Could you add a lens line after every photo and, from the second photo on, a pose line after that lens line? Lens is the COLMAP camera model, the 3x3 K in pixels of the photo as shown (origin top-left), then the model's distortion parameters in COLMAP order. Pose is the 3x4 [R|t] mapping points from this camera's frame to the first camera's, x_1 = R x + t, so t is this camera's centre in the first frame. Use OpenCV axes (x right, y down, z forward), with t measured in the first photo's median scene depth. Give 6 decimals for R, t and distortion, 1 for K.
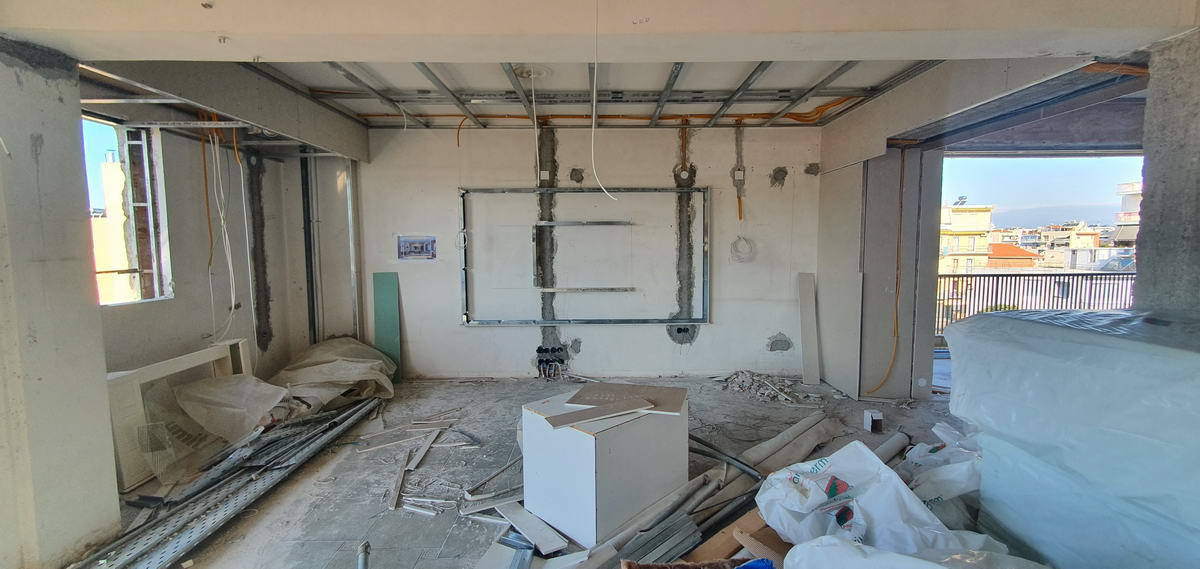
lens RADIAL K [[477.8, 0, 600.0], [0, 477.8, 284.5], [0, 0, 1]] dist [-0.000087, 0.000007]
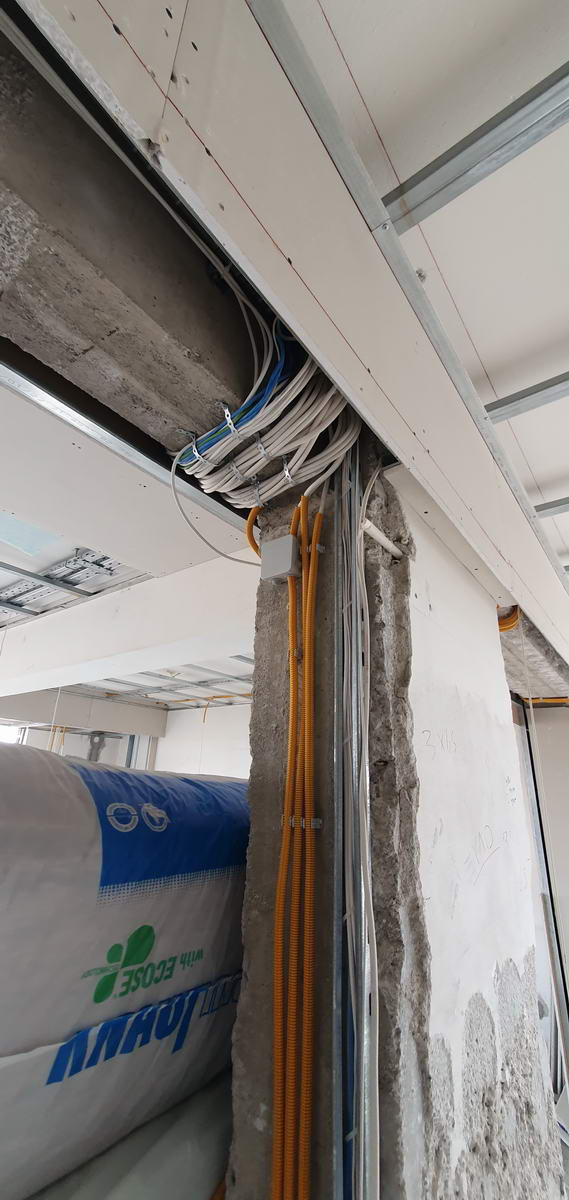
lens RADIAL K [[477.8, 0, 284.5], [0, 477.8, 600.0], [0, 0, 1]] dist [-0.000087, 0.000007]
pose [[0.793184, -0.187762, -0.579313, 0.660639], [-0.084416, 0.908199, -0.409938, -0.089696], [0.603103, 0.374060, 0.704519, 0.134342]]
